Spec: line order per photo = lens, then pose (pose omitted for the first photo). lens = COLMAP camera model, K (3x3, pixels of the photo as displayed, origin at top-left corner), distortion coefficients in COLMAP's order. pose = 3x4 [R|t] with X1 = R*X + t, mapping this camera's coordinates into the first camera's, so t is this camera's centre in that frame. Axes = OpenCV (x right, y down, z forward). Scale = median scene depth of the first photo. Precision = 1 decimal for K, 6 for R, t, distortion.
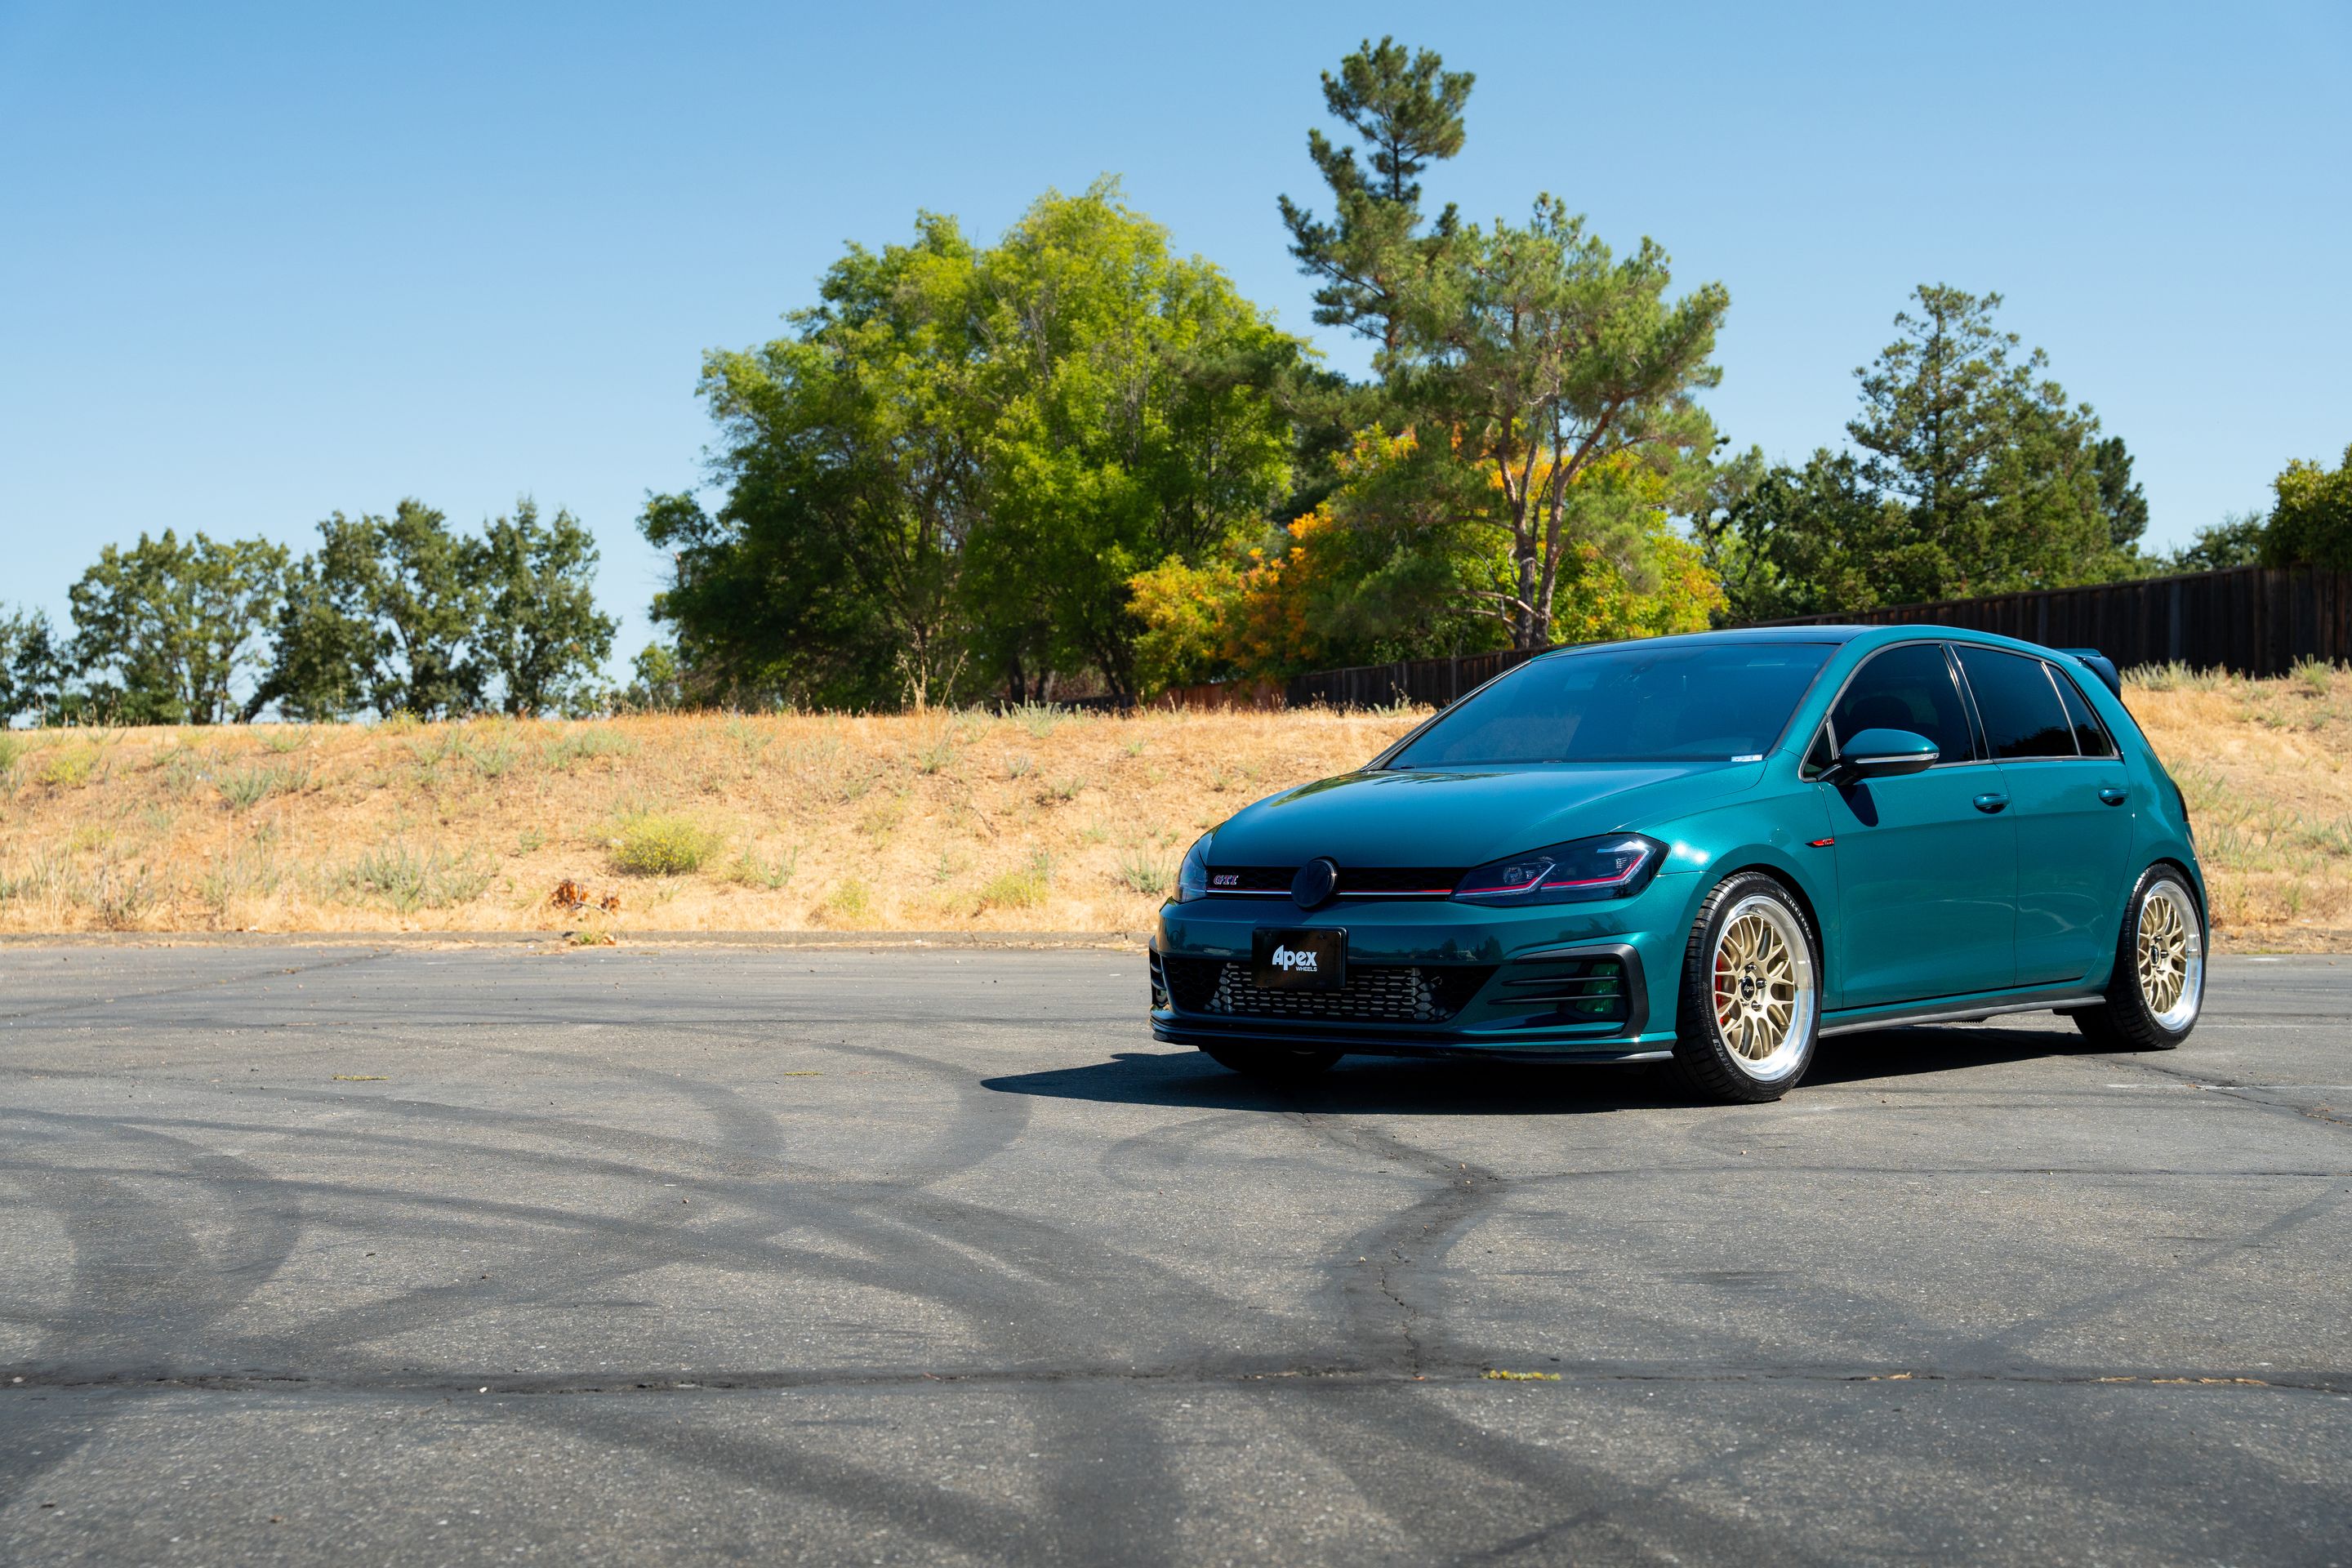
lens RADIAL K [[3445.8, 0, 1106.3], [0, 3445.8, 778.7], [0, 0, 1]] dist [0.023782, 0.481101]
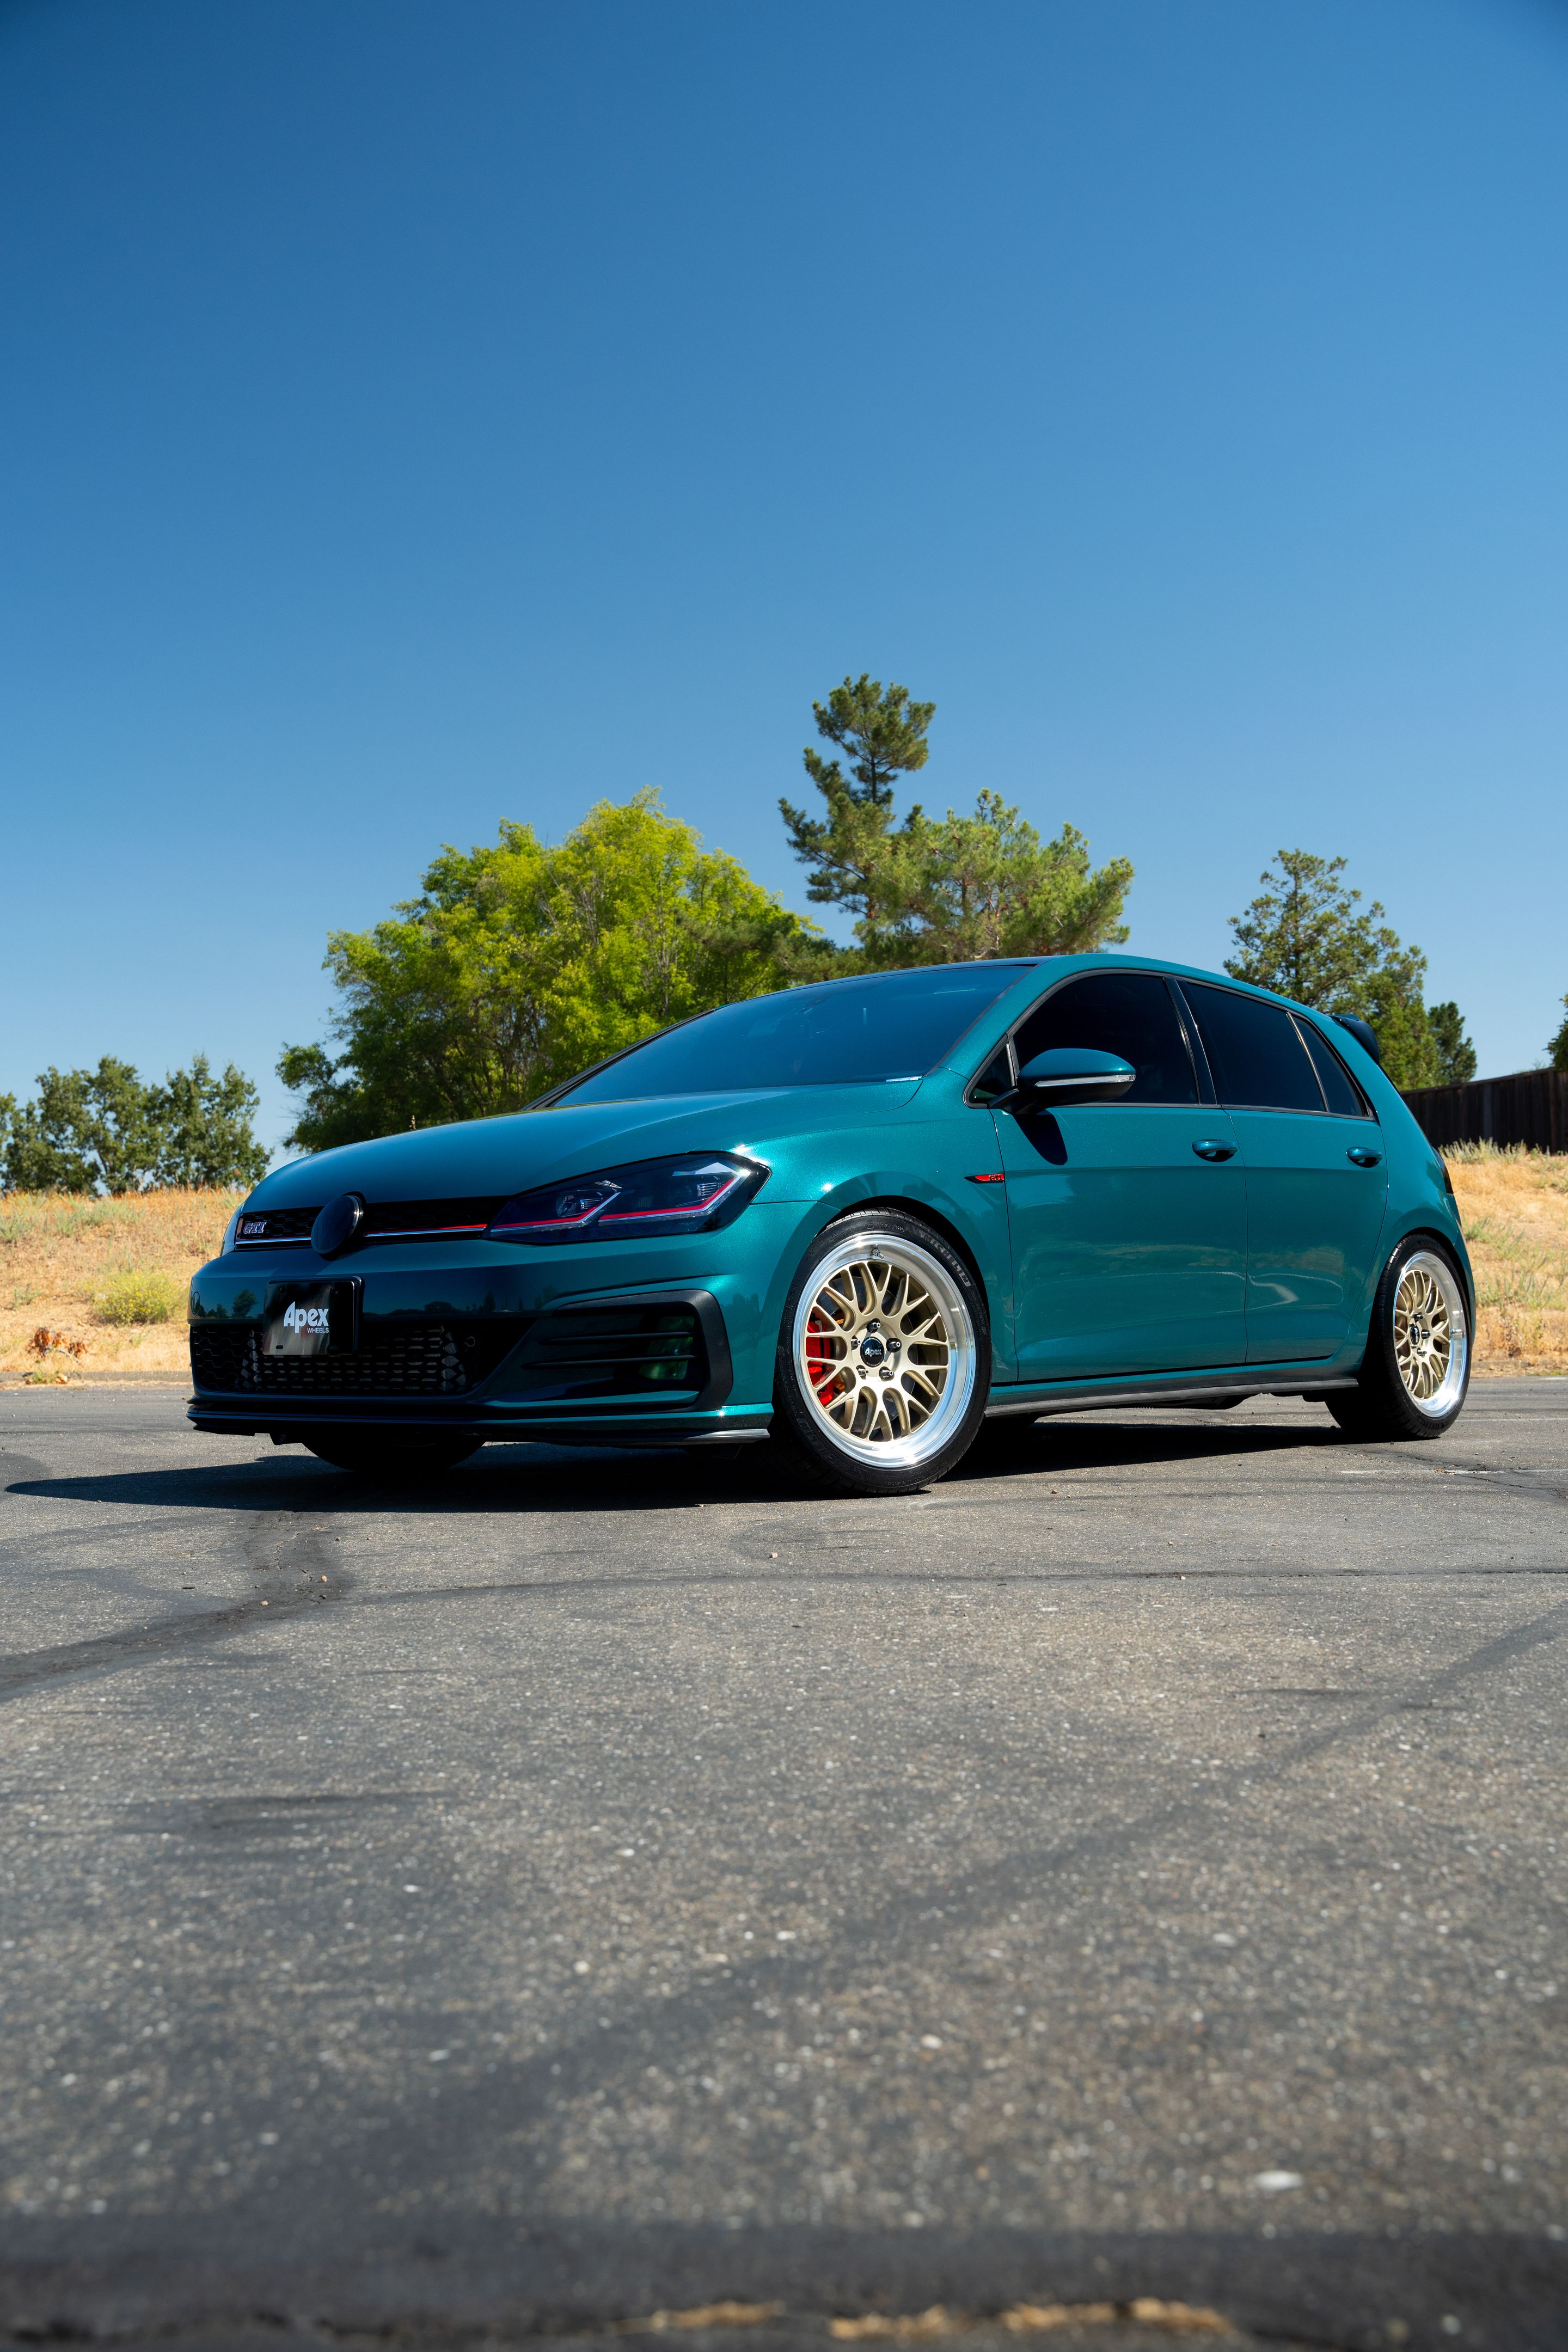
lens RADIAL K [[2496.8, 0, 787.3], [0, 2496.8, 1180.3], [0, 0, 1]] dist [-0.059943, 0.011119]
pose [[0.999879, -0.007448, 0.013678, 0.040399], [0.008108, 0.998775, -0.048811, 0.012672], [-0.013297, 0.048916, 0.998714, 0.109264]]
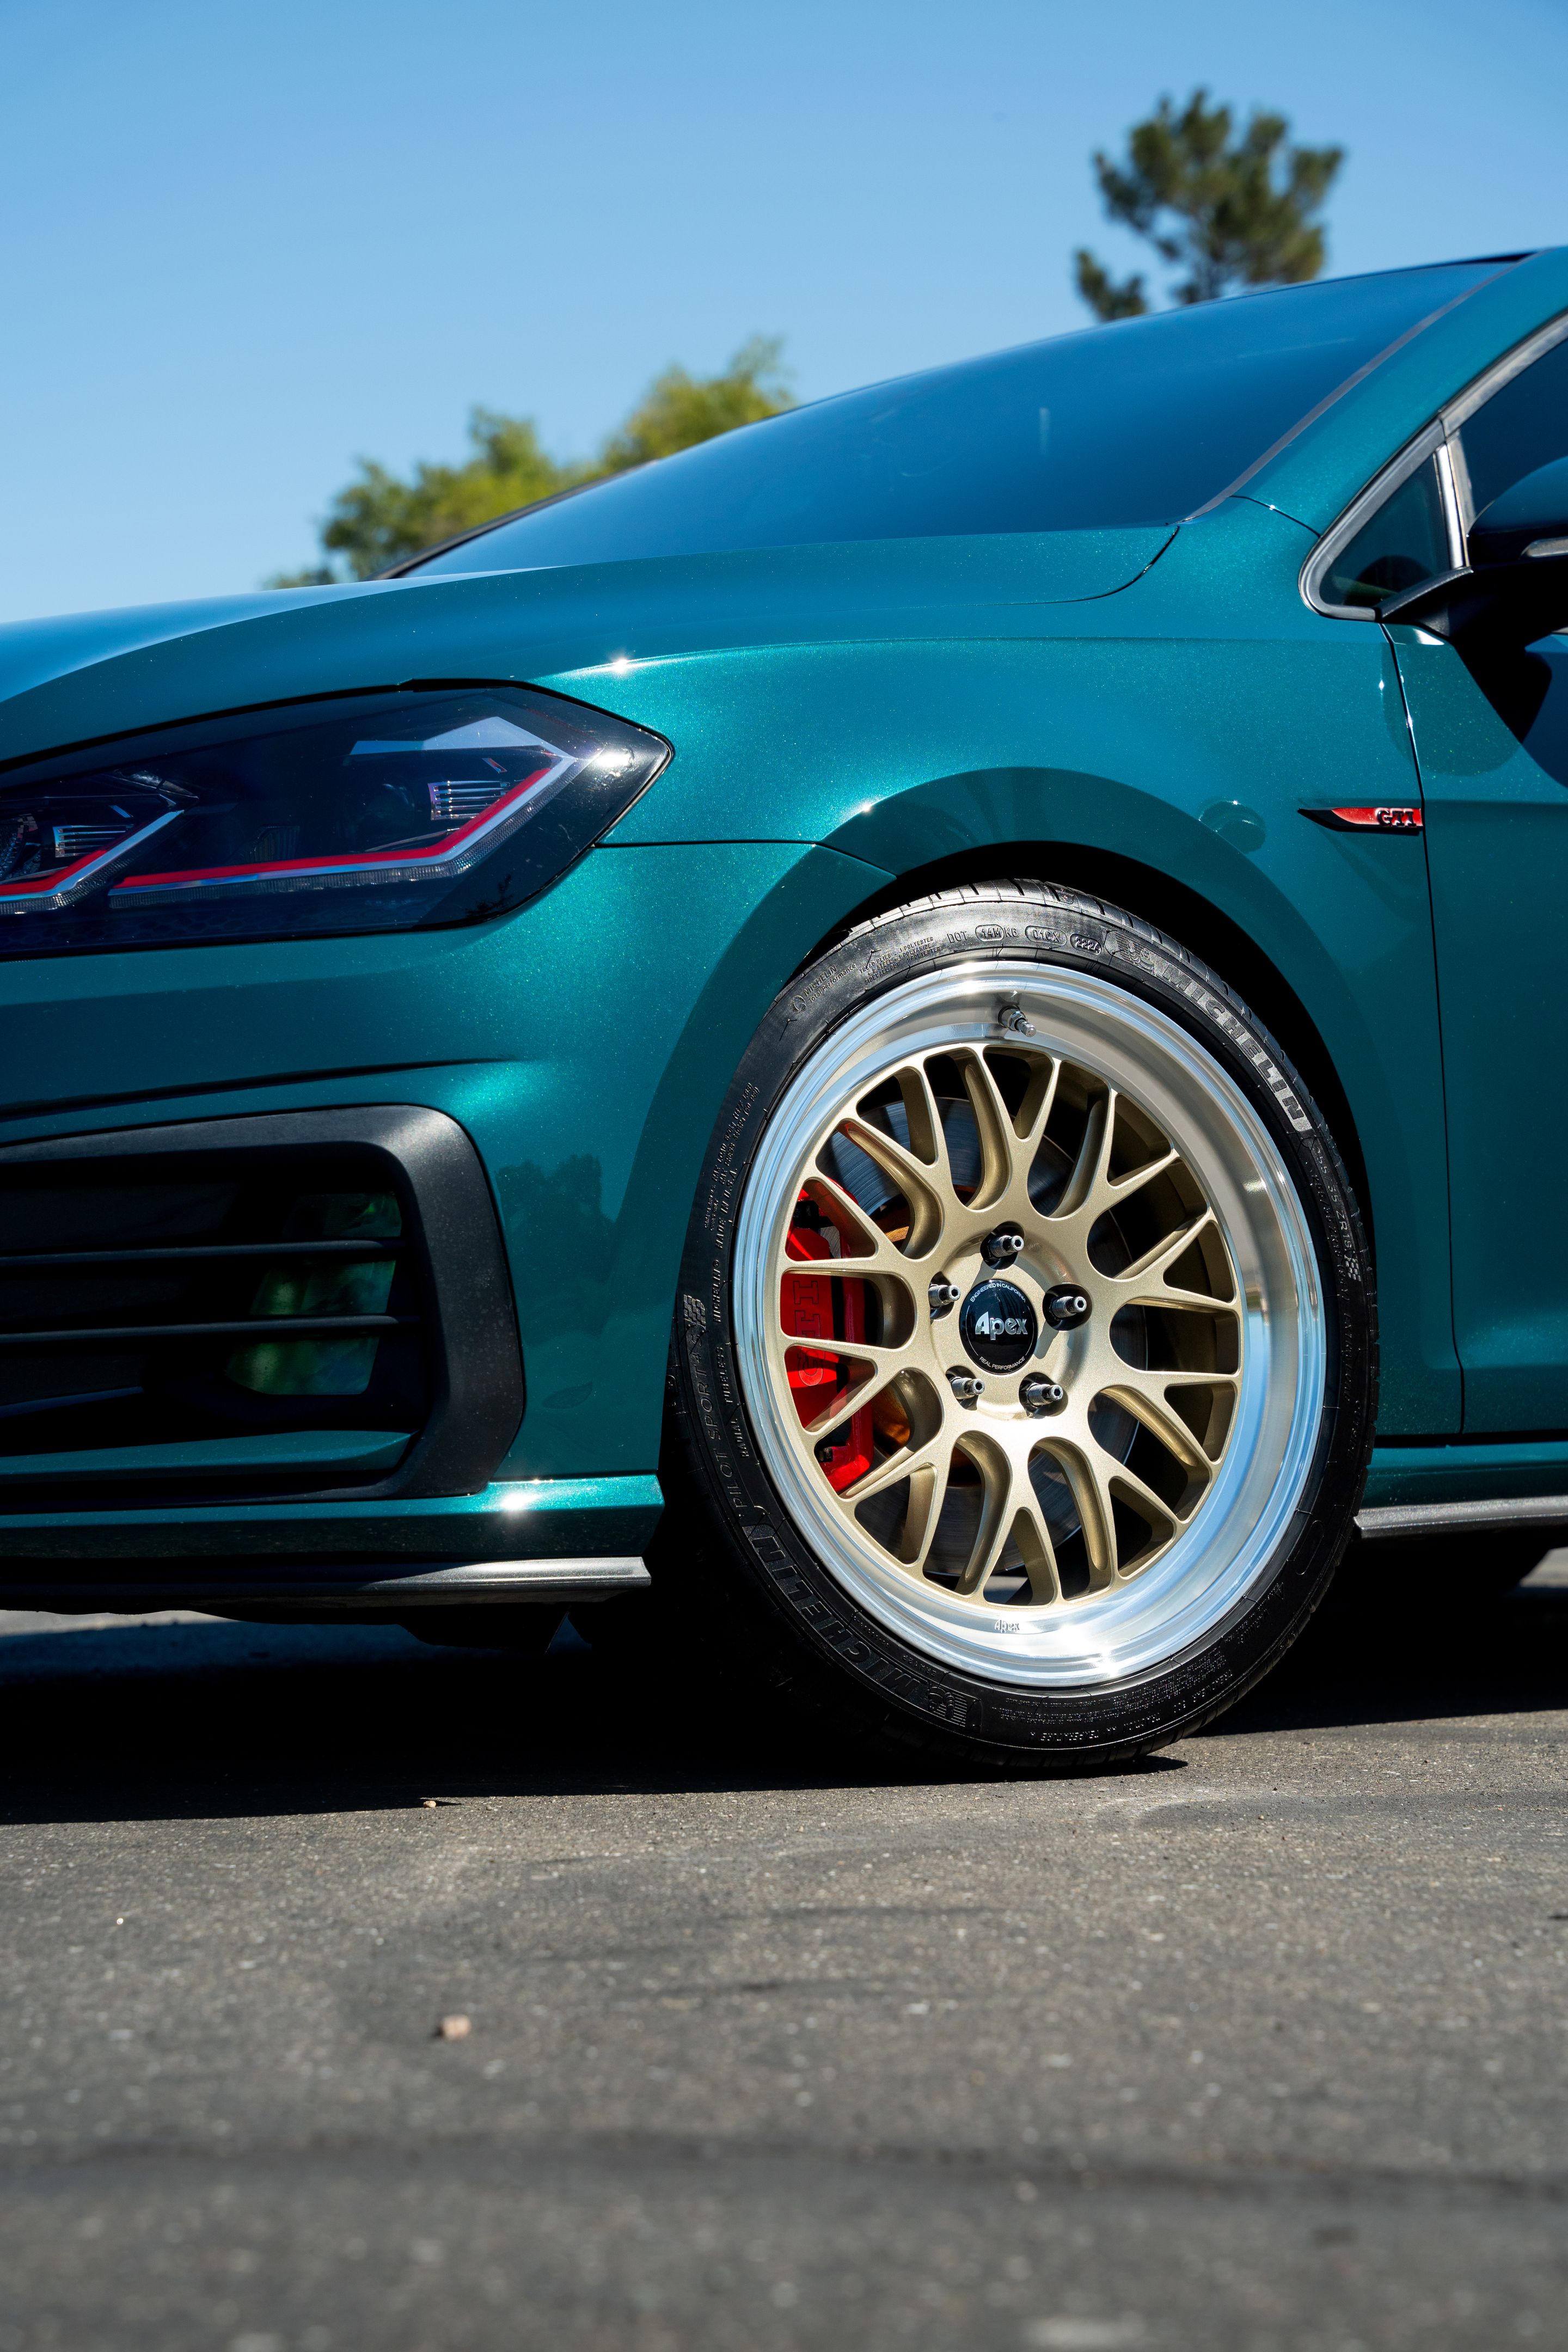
lens RADIAL K [[4613.6, 0, 782.0], [0, 4613.6, 1225.5], [0, 0, 1]] dist [0.342980, 0.248578]
pose [[0.998840, -0.003846, -0.047996, 0.047516], [0.002161, 0.999381, -0.035112, 0.016836], [0.048101, 0.034967, 0.998230, 0.169199]]
